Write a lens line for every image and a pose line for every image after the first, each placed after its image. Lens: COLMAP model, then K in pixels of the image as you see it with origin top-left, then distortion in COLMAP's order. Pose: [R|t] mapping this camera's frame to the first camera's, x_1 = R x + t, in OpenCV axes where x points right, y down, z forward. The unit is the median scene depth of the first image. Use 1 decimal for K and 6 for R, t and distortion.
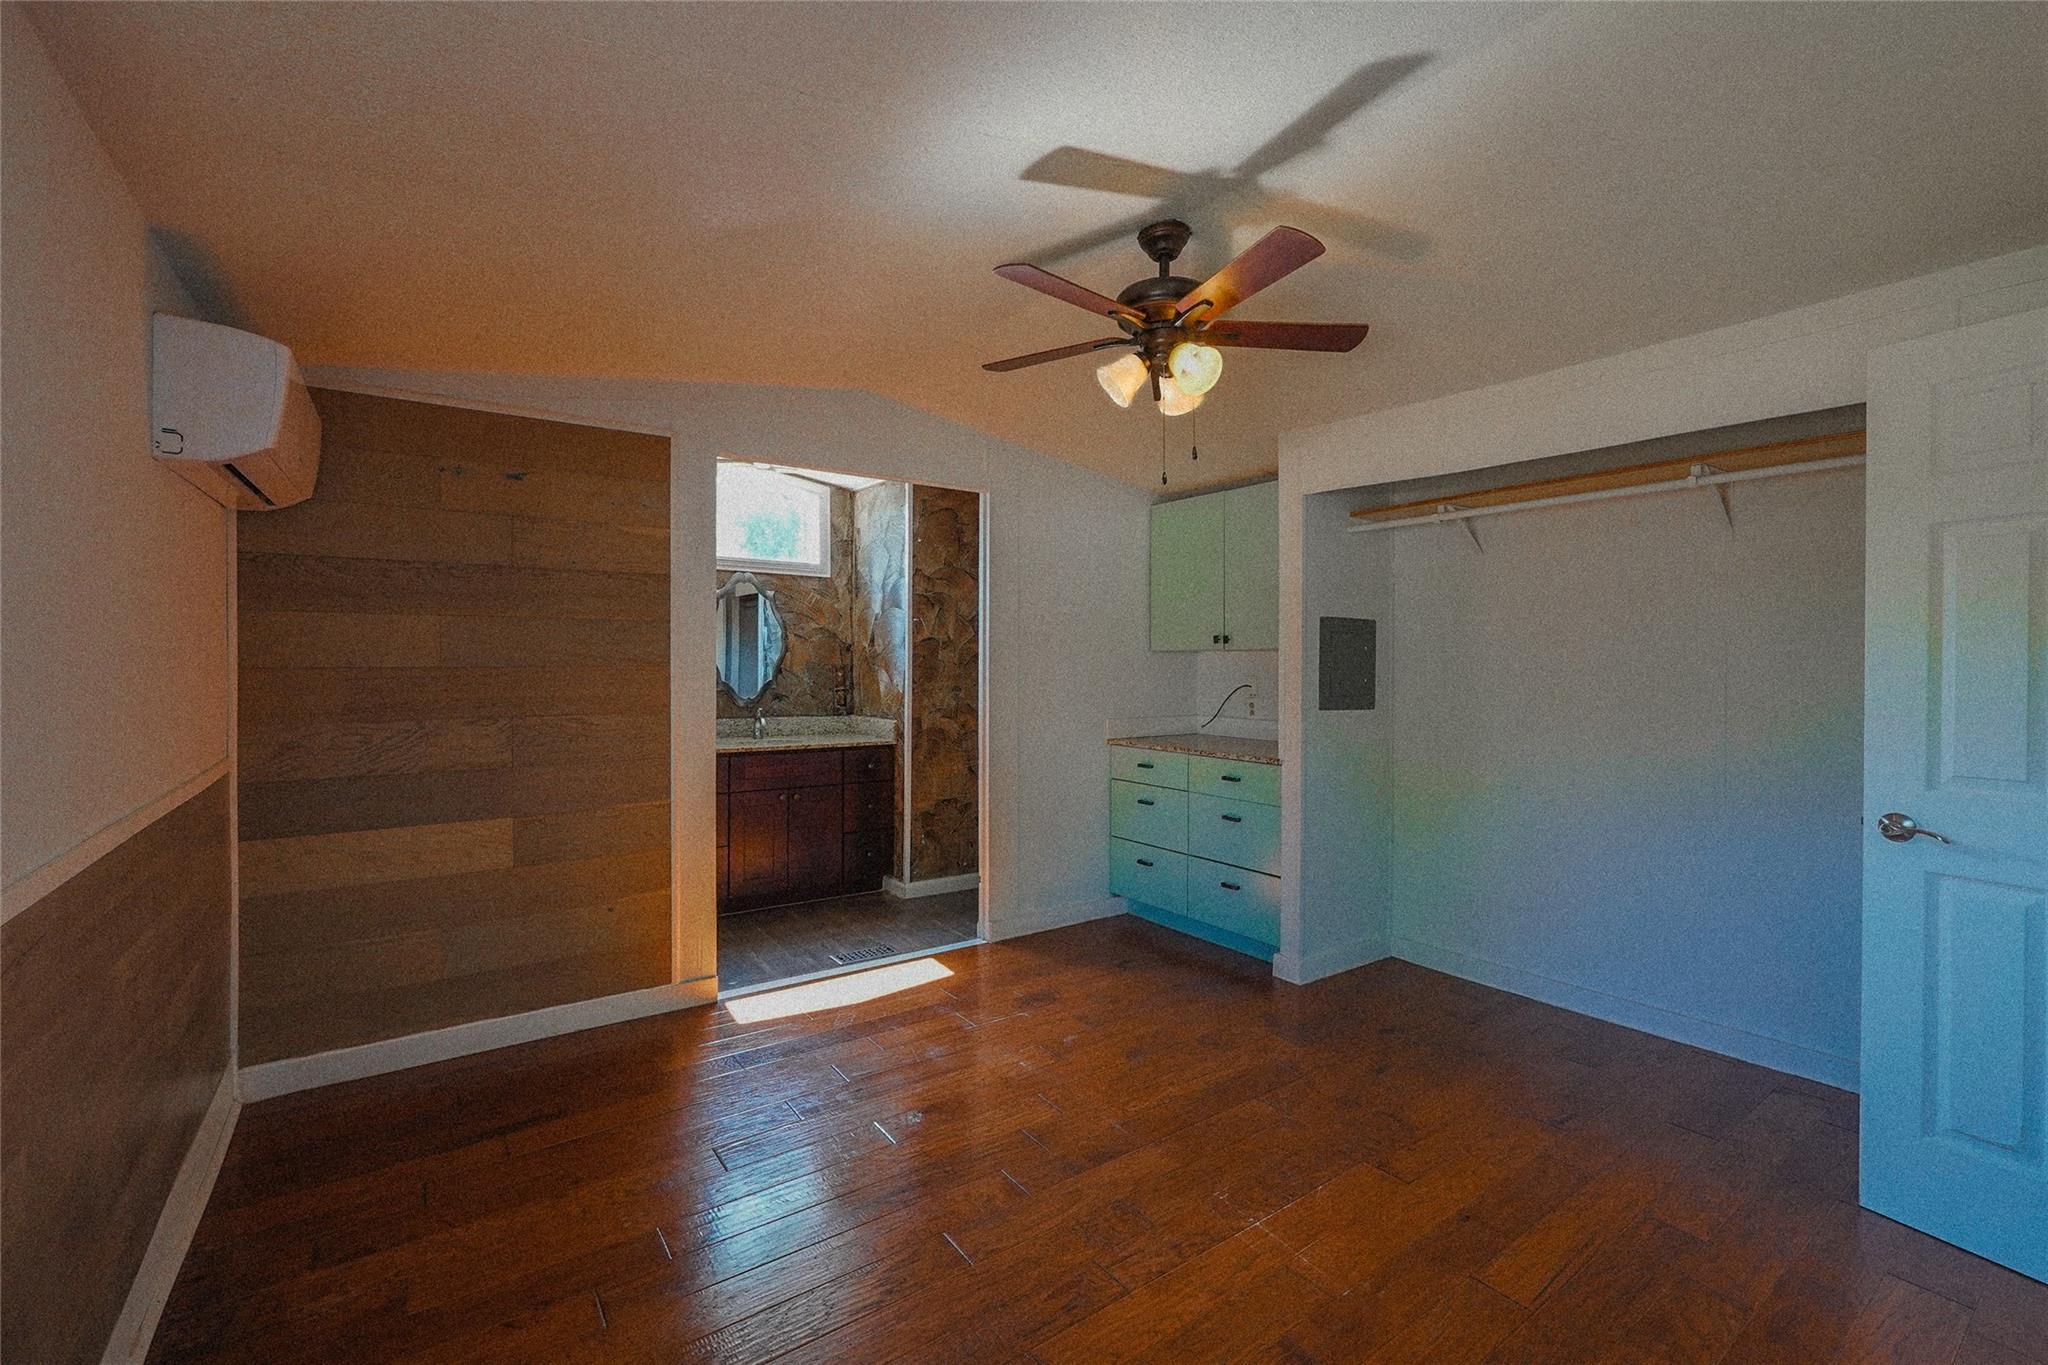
lens RADIAL K [[887.6, 0, 1025.9], [0, 887.6, 673.0], [0, 0, 1]] dist [-0.000854, 0.000226]
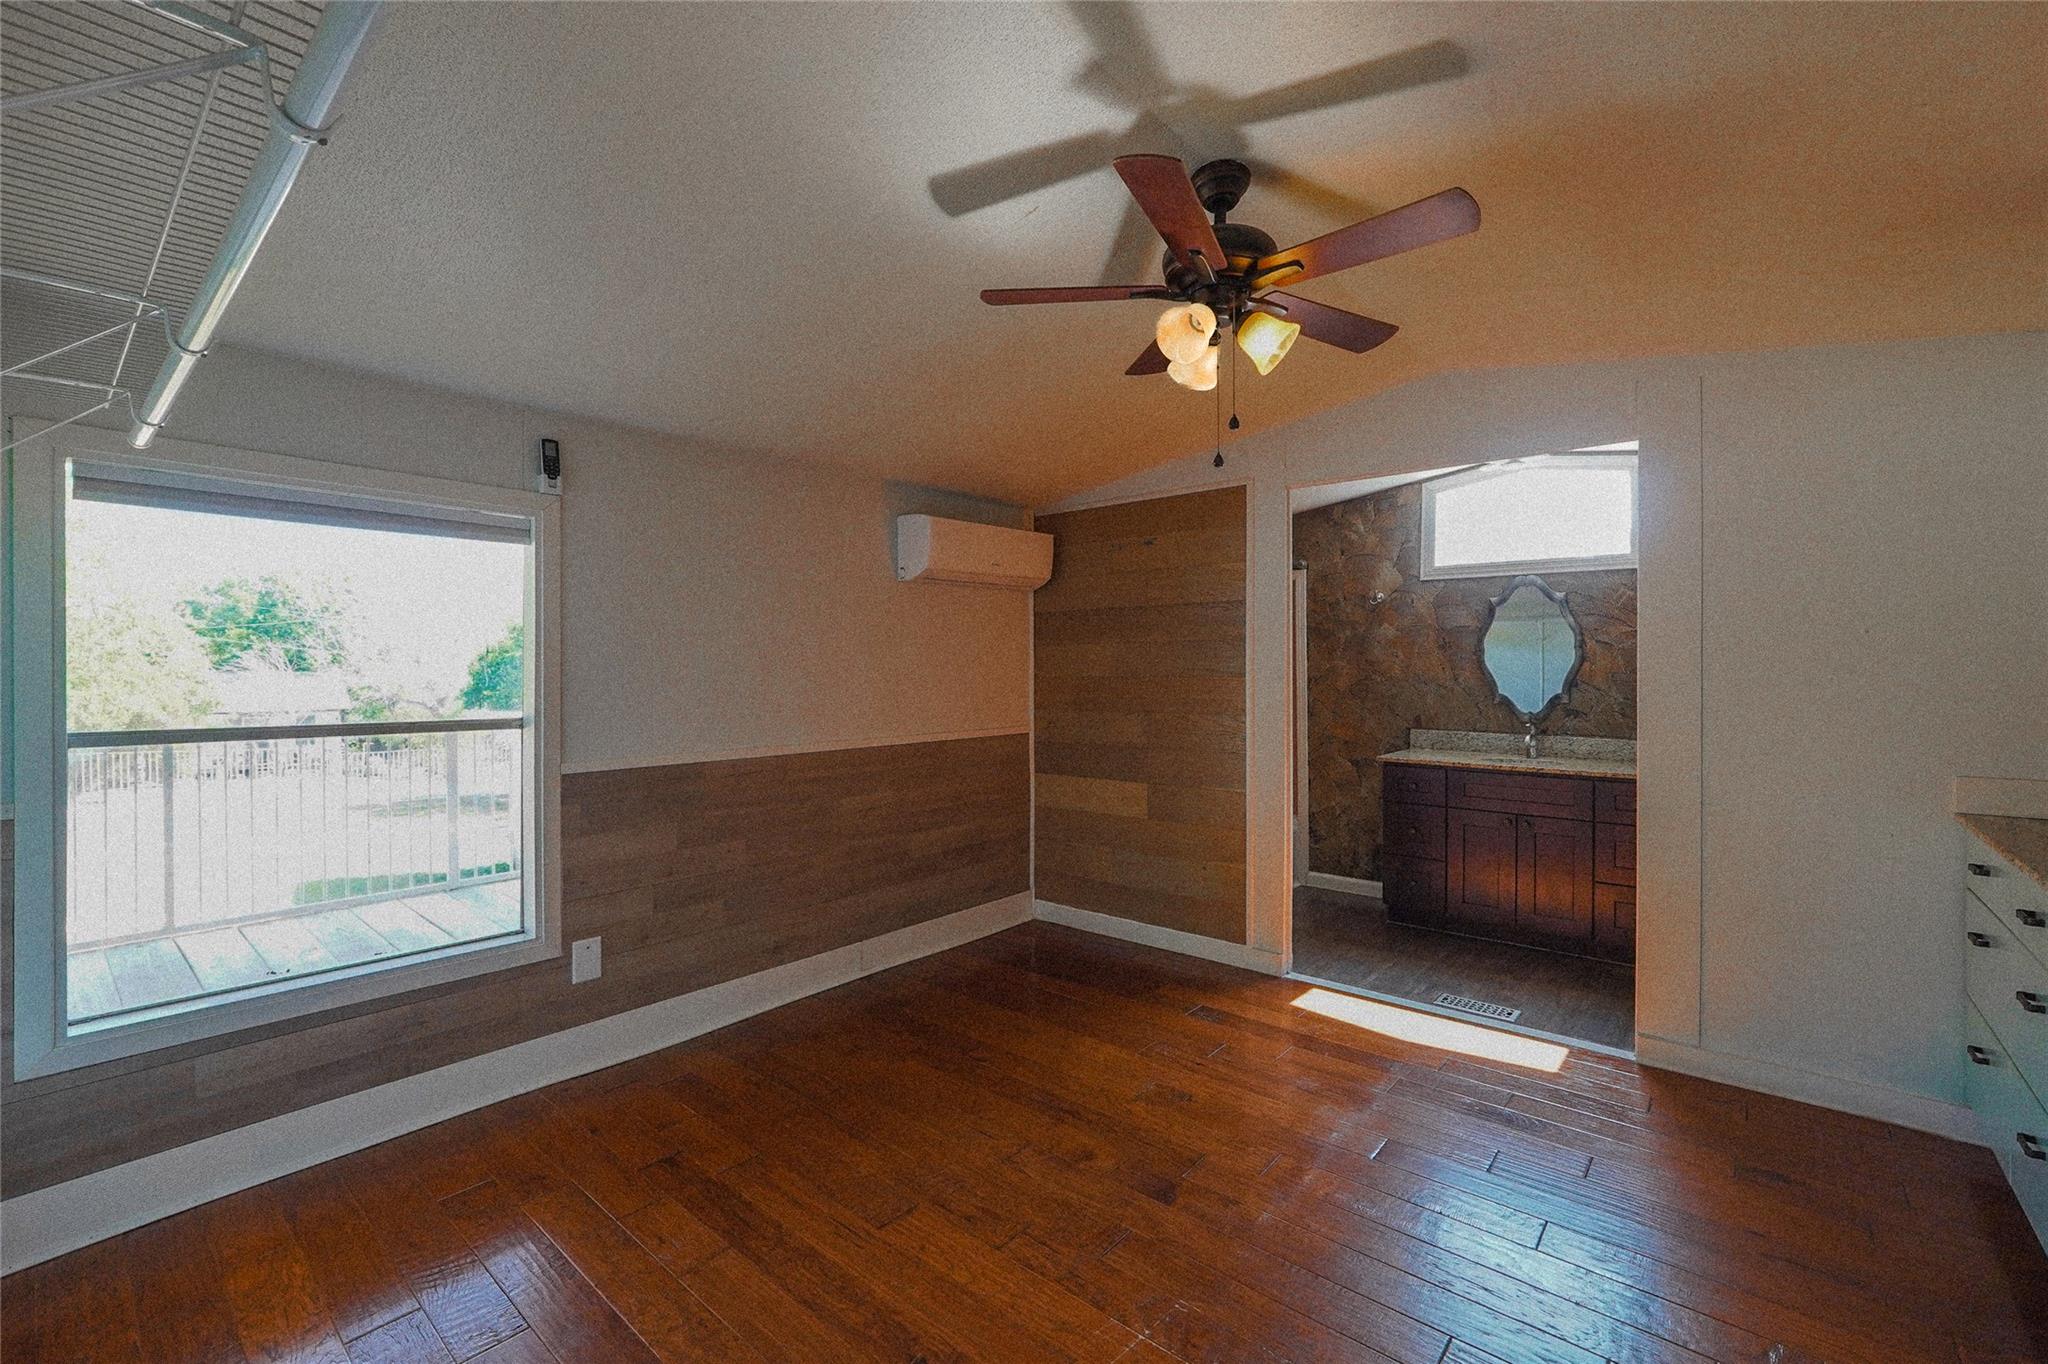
lens RADIAL K [[873.5, 0, 1025.8], [0, 873.5, 674.1], [0, 0, 1]] dist [0.000108, 0.000445]
pose [[0.242806, -0.000827, -0.970075, 0.553458], [-0.010711, 0.999936, -0.003533, -0.003561], [0.970016, 0.011248, 0.242781, 0.359627]]
